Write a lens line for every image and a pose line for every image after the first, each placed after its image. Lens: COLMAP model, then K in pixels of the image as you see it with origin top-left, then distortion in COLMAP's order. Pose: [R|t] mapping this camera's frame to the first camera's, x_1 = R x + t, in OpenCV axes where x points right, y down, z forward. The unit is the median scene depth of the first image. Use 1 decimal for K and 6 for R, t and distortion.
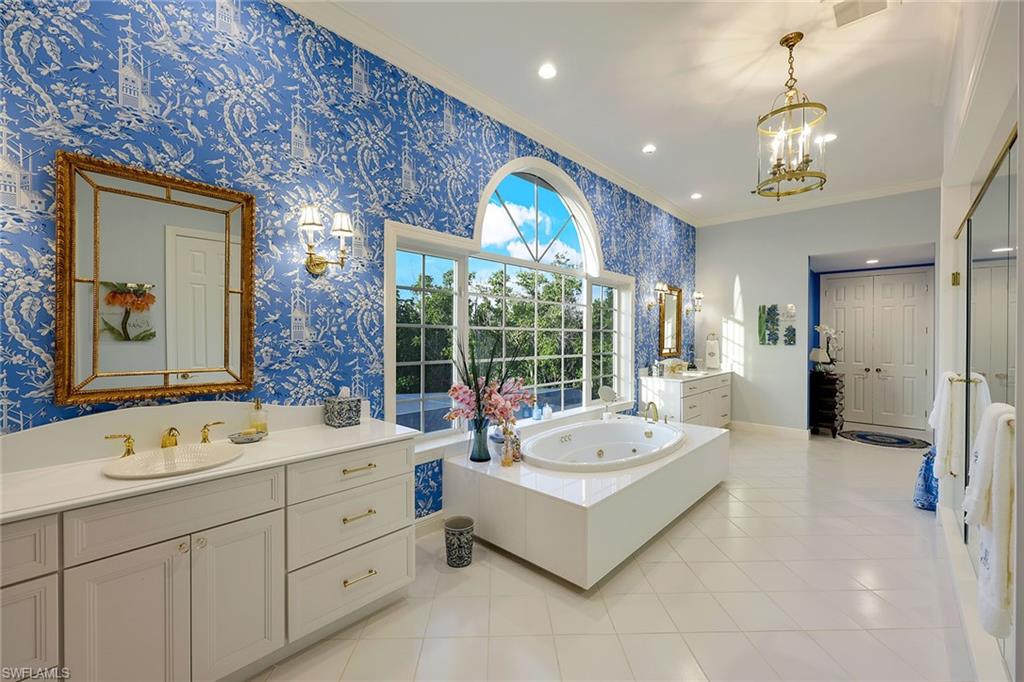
lens RADIAL K [[416.0, 0, 491.5], [0, 416.0, 340.1], [0, 0, 1]] dist [-0.001367, 0.000676]
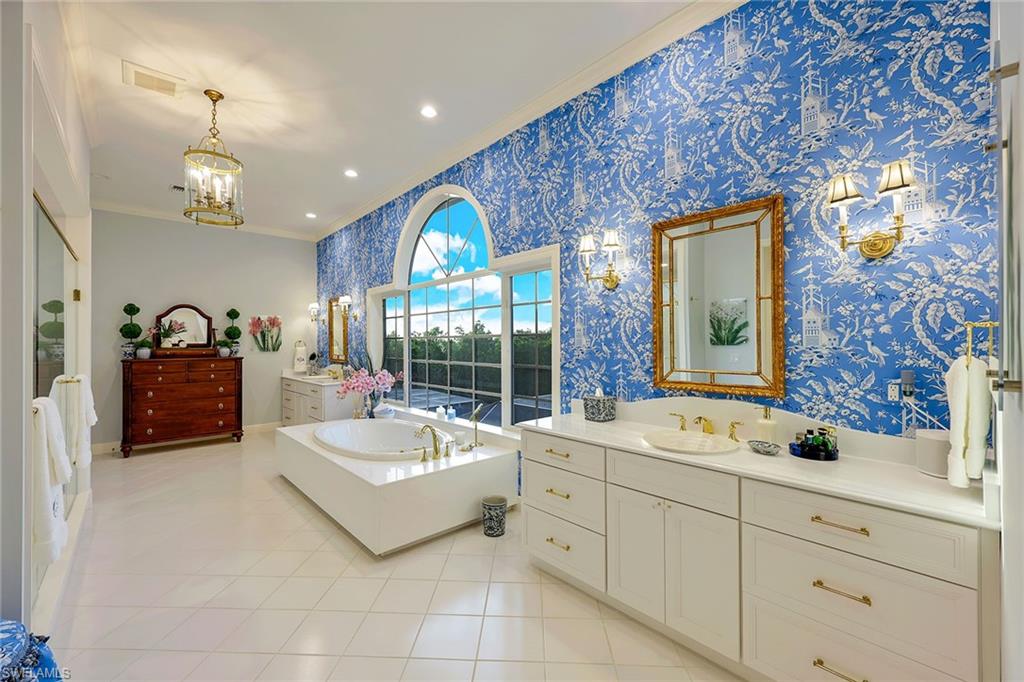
lens RADIAL K [[414.8, 0, 506.8], [0, 414.8, 339.7], [0, 0, 1]] dist [-0.000854, 0.000371]
pose [[-0.062590, -0.008983, -0.997999, 0.749128], [-0.003646, 0.999955, -0.008772, -0.007930], [0.998033, 0.003090, -0.062620, 0.768259]]
